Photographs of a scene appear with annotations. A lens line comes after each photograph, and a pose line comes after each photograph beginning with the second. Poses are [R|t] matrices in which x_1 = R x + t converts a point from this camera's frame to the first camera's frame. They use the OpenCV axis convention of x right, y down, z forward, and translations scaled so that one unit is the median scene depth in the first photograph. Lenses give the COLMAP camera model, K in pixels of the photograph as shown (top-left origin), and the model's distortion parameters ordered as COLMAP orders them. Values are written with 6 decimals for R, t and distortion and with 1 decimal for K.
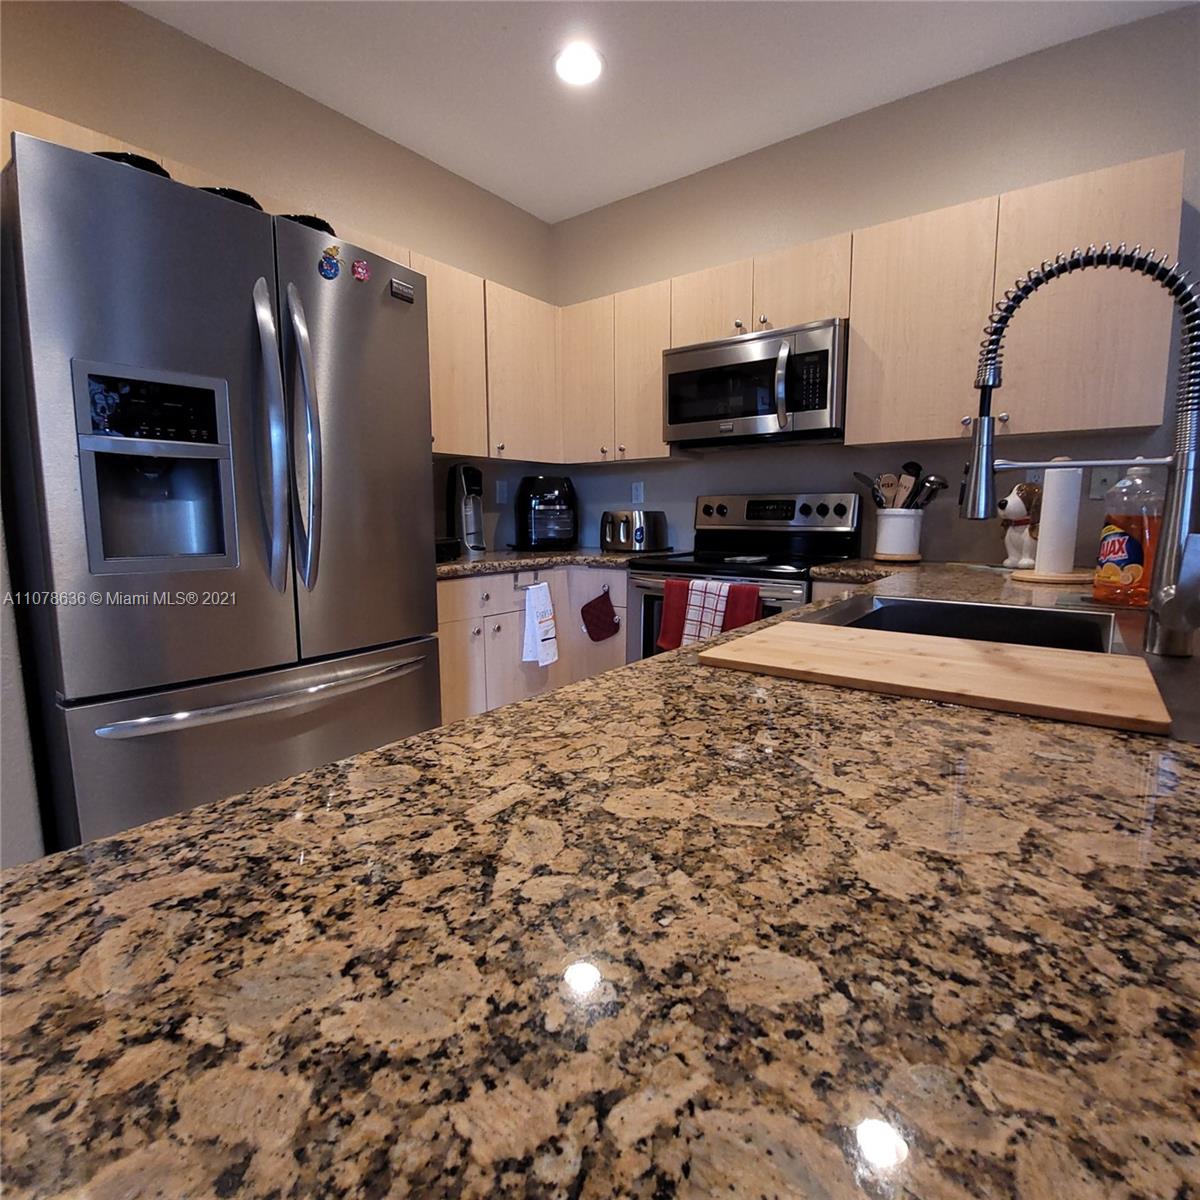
lens RADIAL K [[635.0, 0, 601.5], [0, 635.0, 595.1], [0, 0, 1]] dist [-0.002591, -0.006705]
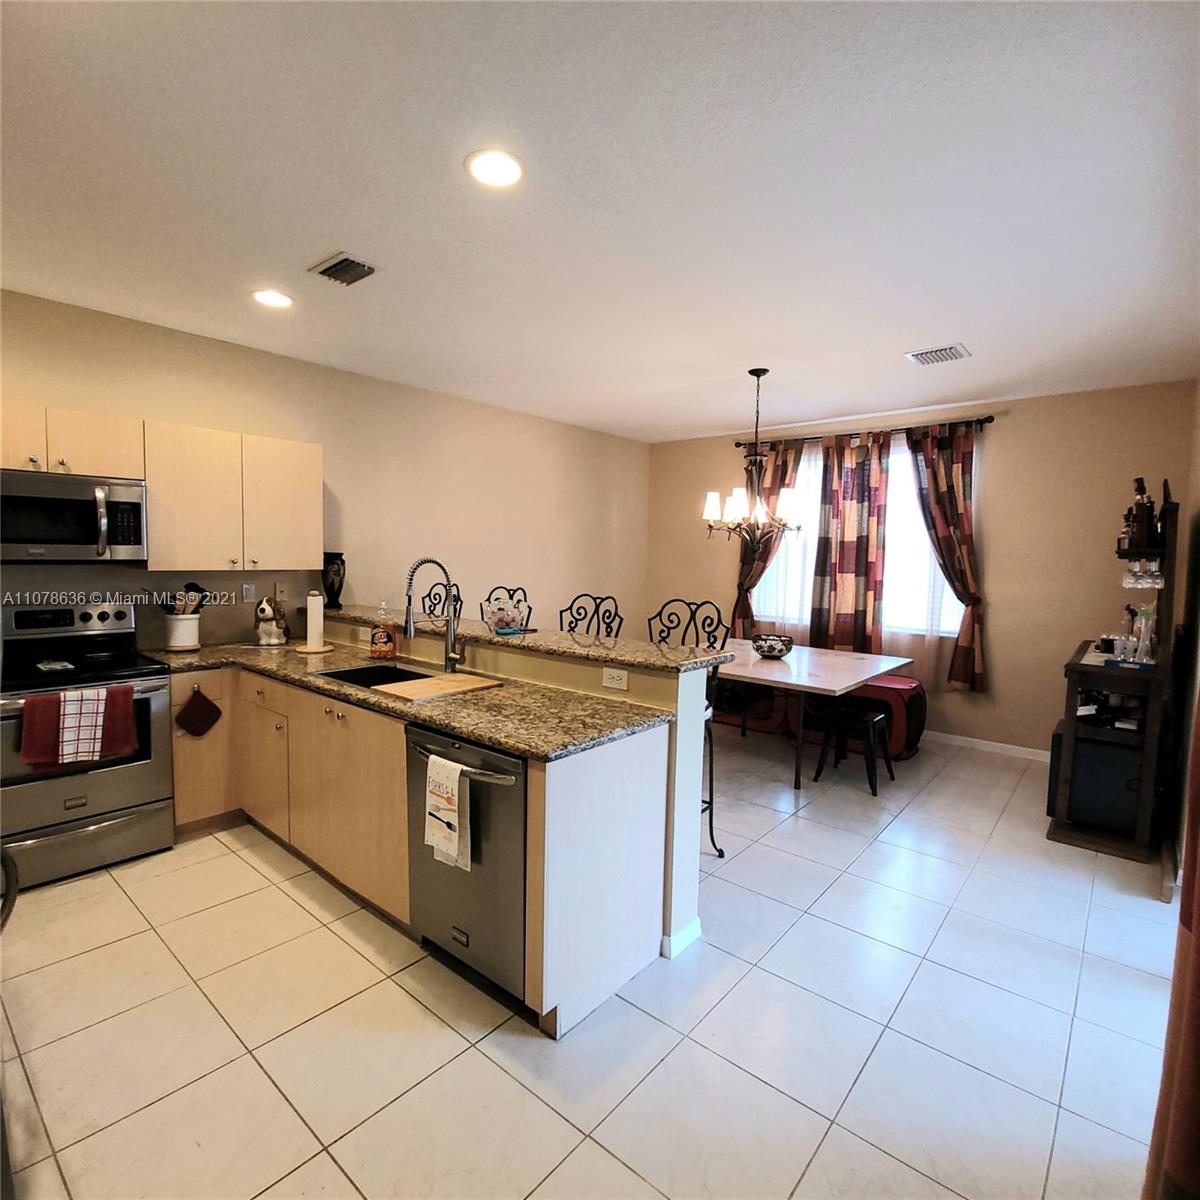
lens RADIAL K [[635.0, 0, 601.5], [0, 635.0, 595.1], [0, 0, 1]] dist [-0.002591, -0.006705]
pose [[0.061120, -0.060413, 0.996300, -0.851185], [0.109835, 0.992512, 0.053445, -0.141575], [-0.992069, 0.106162, 0.067298, -0.044286]]
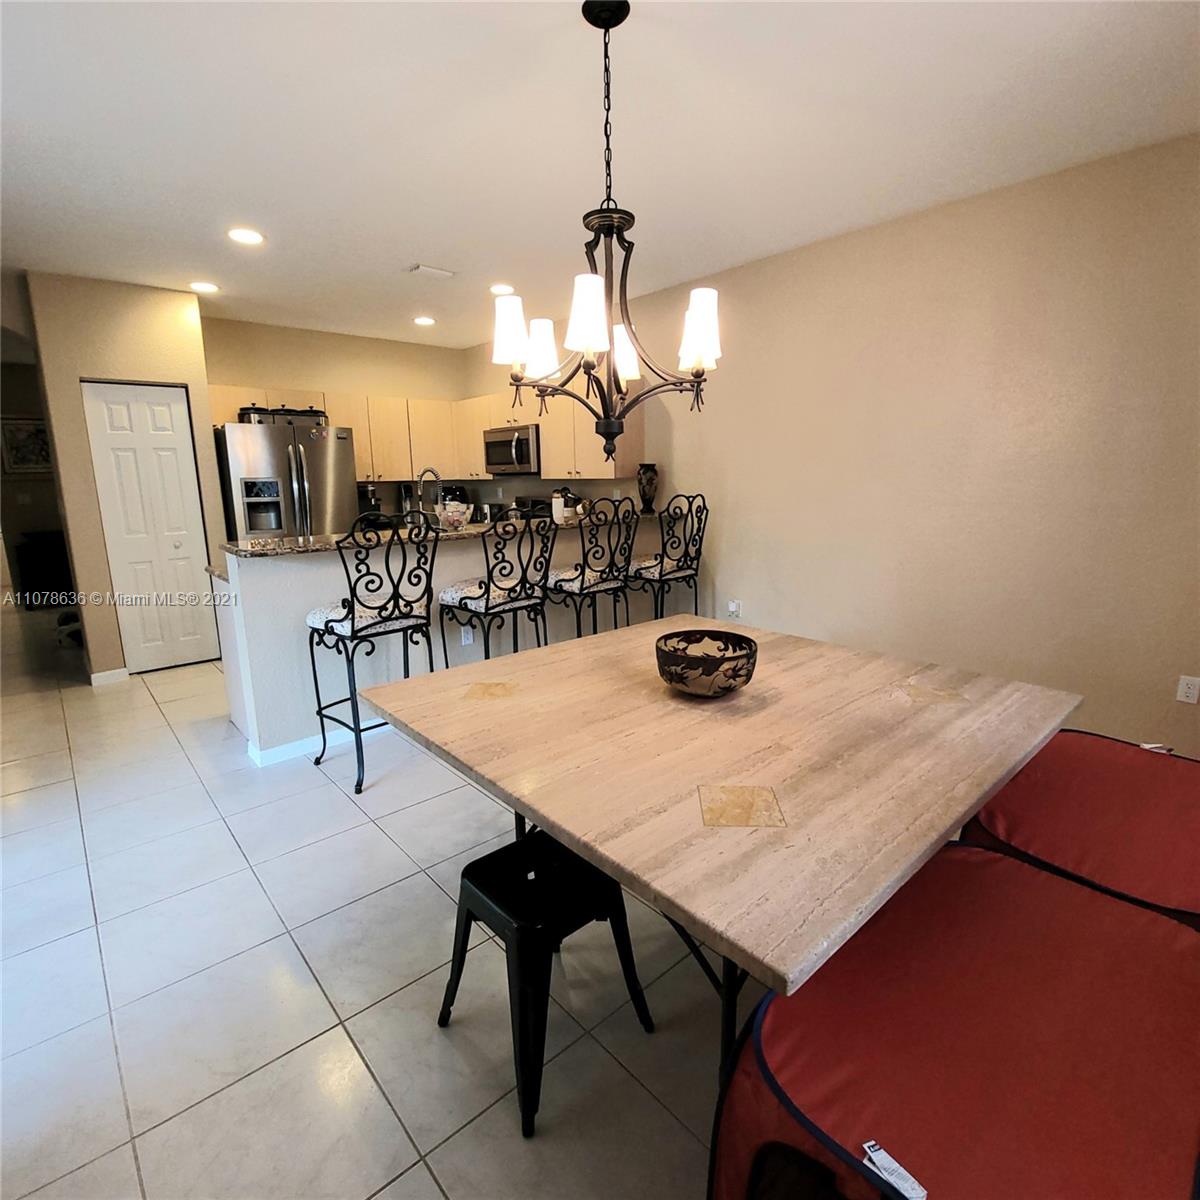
lens RADIAL K [[641.1, 0, 590.5], [0, 641.1, 595.4], [0, 0, 1]] dist [-0.004215, -0.000872]
pose [[0.979040, 0.027417, -0.201816, 0.955119], [-0.014566, 0.997786, 0.064886, 0.022899], [0.203148, -0.060587, 0.977272, -1.126660]]
